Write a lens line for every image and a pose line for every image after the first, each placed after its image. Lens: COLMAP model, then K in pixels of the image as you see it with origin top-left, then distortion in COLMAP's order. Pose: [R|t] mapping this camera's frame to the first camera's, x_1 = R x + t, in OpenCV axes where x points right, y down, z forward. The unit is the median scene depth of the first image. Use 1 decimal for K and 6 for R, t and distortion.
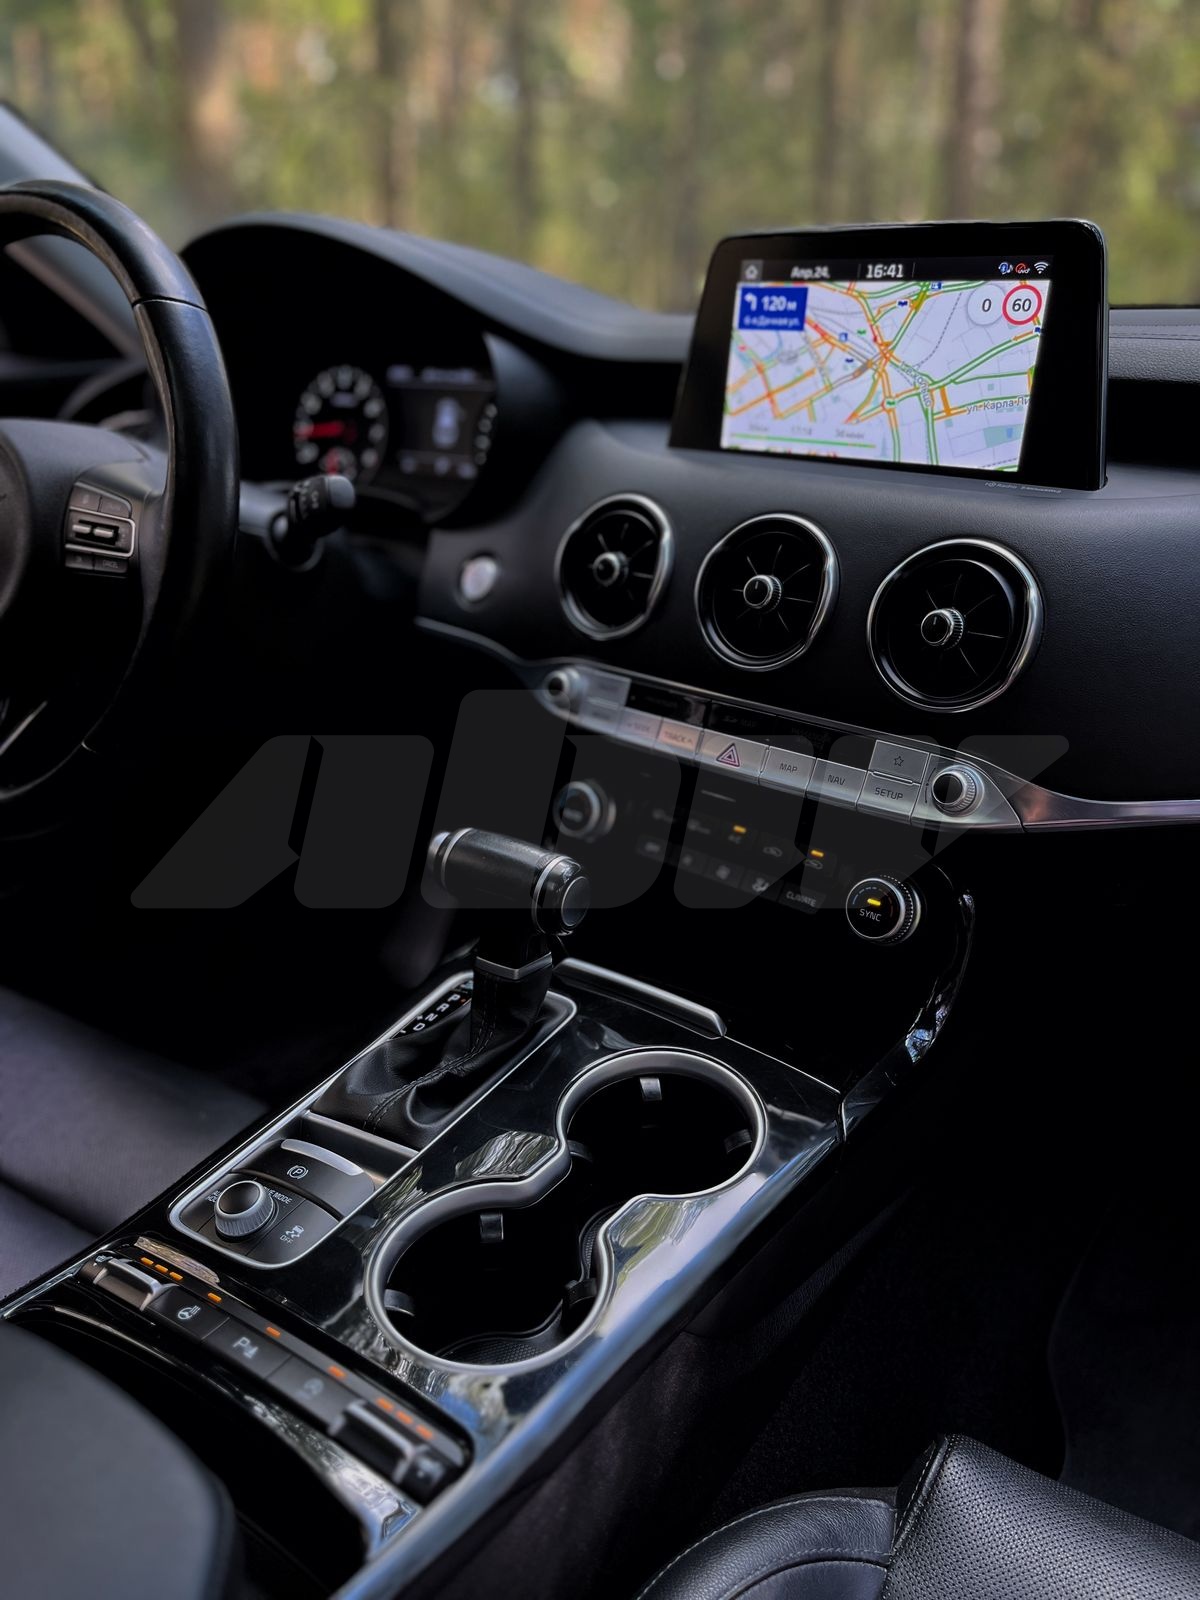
lens RADIAL K [[1235.1, 0, 585.1], [0, 1235.1, 785.7], [0, 0, 1]] dist [0.027504, -0.017551]
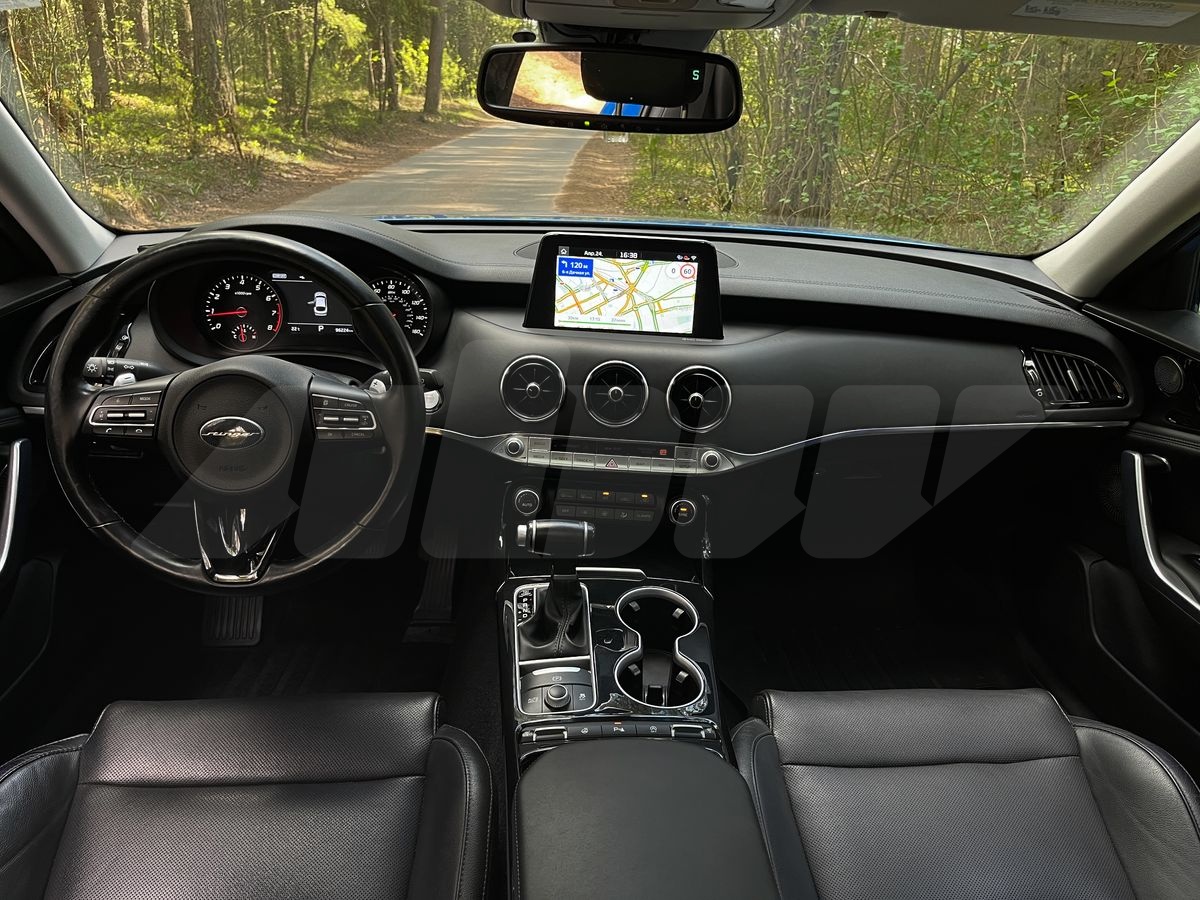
lens RADIAL K [[926.4, 0, 602.6], [0, 926.4, 451.8], [0, 0, 1]] dist [0.027504, -0.017551]
pose [[0.781919, -0.201256, 0.589999, -0.908950], [0.186139, 0.978651, 0.087142, -0.199209], [-0.594941, 0.041684, 0.802688, -0.390794]]
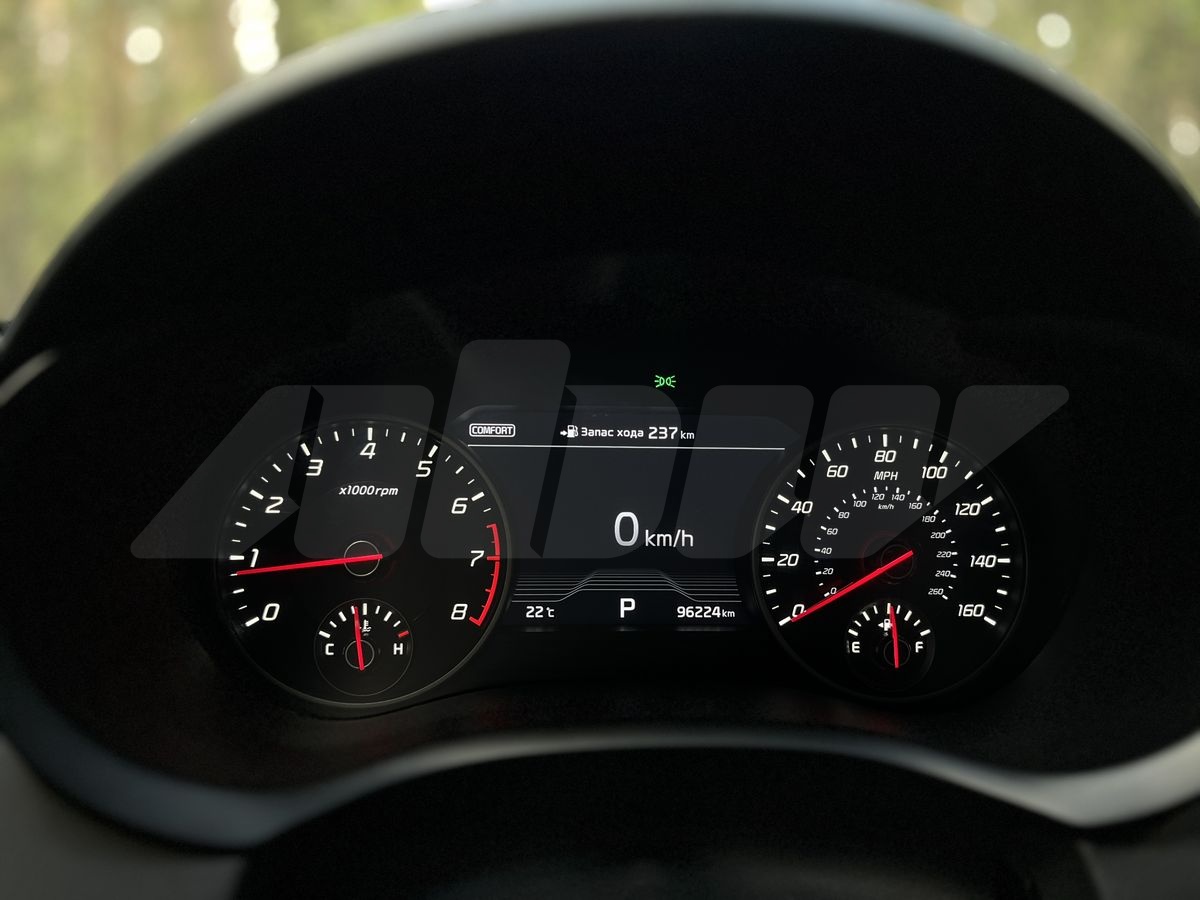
lens RADIAL K [[926.4, 0, 607.9], [0, 926.4, 455.2], [0, 0, 1]] dist [0.027504, -0.017551]
pose [[0.777096, -0.068328, 0.625662, -0.520218], [0.210710, 0.964968, -0.156326, -0.395111], [-0.593063, 0.253313, 0.764270, 1.065584]]
